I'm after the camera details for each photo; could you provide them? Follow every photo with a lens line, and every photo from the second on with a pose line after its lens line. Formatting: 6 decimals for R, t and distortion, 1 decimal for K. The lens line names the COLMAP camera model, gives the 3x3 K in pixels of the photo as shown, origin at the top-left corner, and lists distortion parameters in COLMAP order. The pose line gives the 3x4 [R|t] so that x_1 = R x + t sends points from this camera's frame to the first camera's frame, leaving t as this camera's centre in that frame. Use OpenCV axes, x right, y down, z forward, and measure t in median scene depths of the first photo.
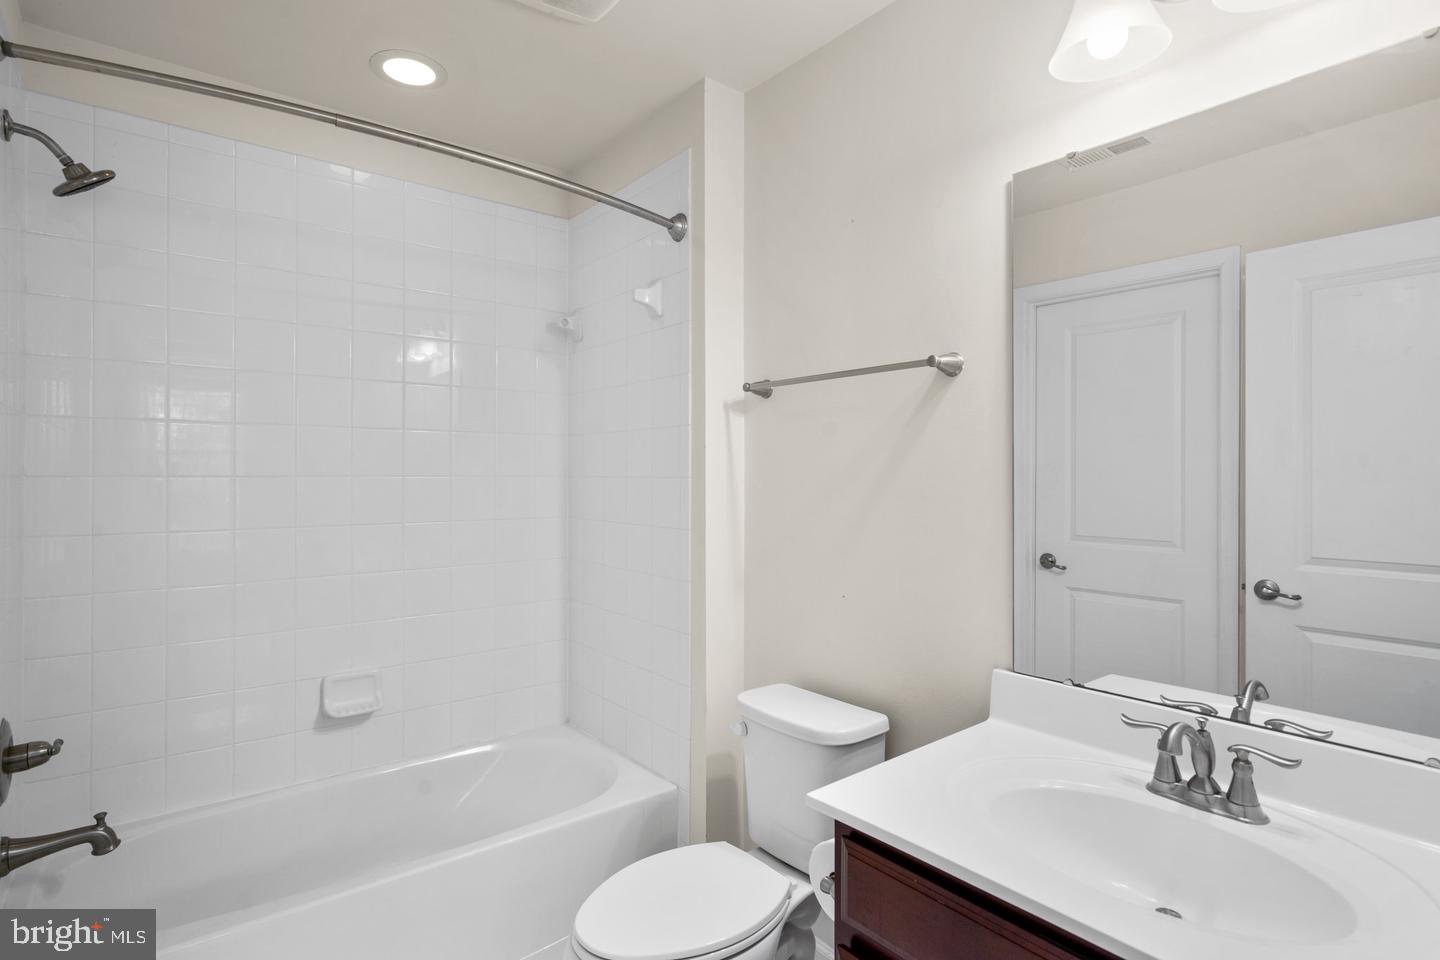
lens RADIAL K [[721.6, 0, 721.8], [0, 721.6, 499.0], [0, 0, 1]] dist [-0.001021, 0.000175]
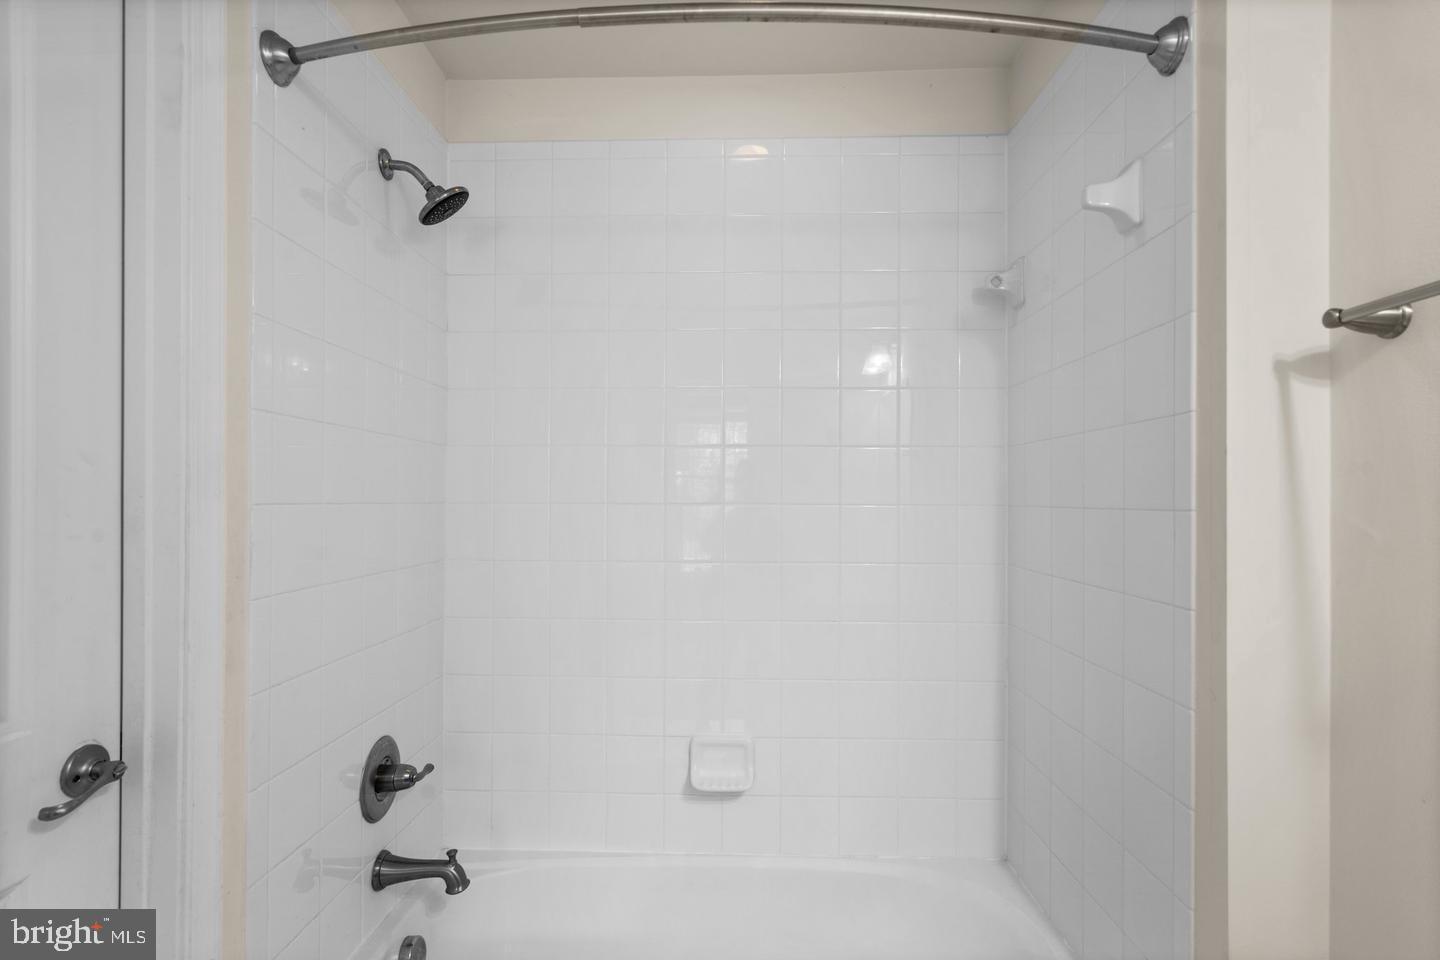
lens RADIAL K [[721.6, 0, 721.8], [0, 721.6, 499.0], [0, 0, 1]] dist [-0.001021, 0.000175]
pose [[0.762534, 0.002908, -0.646941, 0.033329], [-0.025832, 0.999329, -0.025956, -0.016551], [0.646432, 0.036504, 0.762098, 0.384116]]
